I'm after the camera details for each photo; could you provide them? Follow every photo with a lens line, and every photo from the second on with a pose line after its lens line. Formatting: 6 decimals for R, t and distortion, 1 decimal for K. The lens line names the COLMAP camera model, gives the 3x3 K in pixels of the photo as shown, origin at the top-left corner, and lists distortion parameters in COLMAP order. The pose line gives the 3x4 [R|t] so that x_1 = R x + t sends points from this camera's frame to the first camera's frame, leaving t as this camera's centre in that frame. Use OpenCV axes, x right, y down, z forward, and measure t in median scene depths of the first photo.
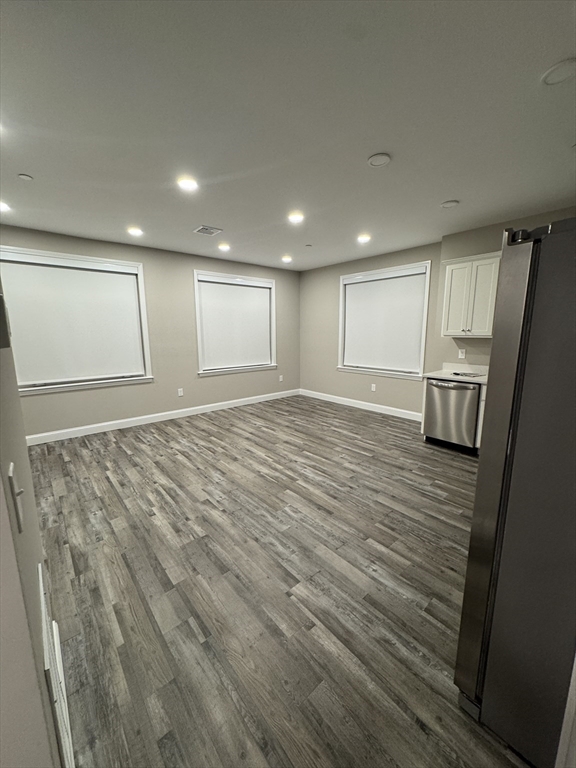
lens RADIAL K [[306.9, 0, 287.2], [0, 306.9, 384.6], [0, 0, 1]] dist [0.001394, 0.000502]
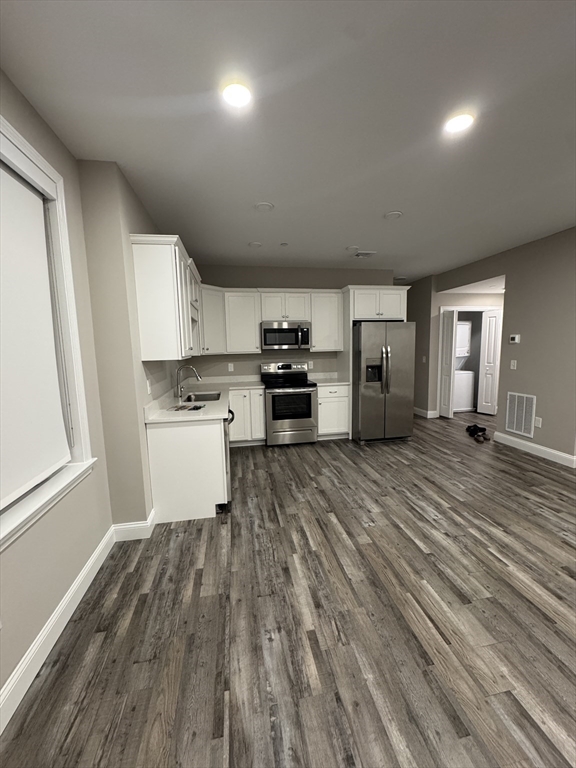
lens RADIAL K [[306.9, 0, 282.2], [0, 306.9, 383.9], [0, 0, 1]] dist [0.001394, 0.000502]
pose [[-0.860649, -0.037923, 0.507784, 0.010054], [0.115639, 0.956610, 0.267441, -0.316435], [-0.495894, 0.288893, -0.818920, 1.770096]]
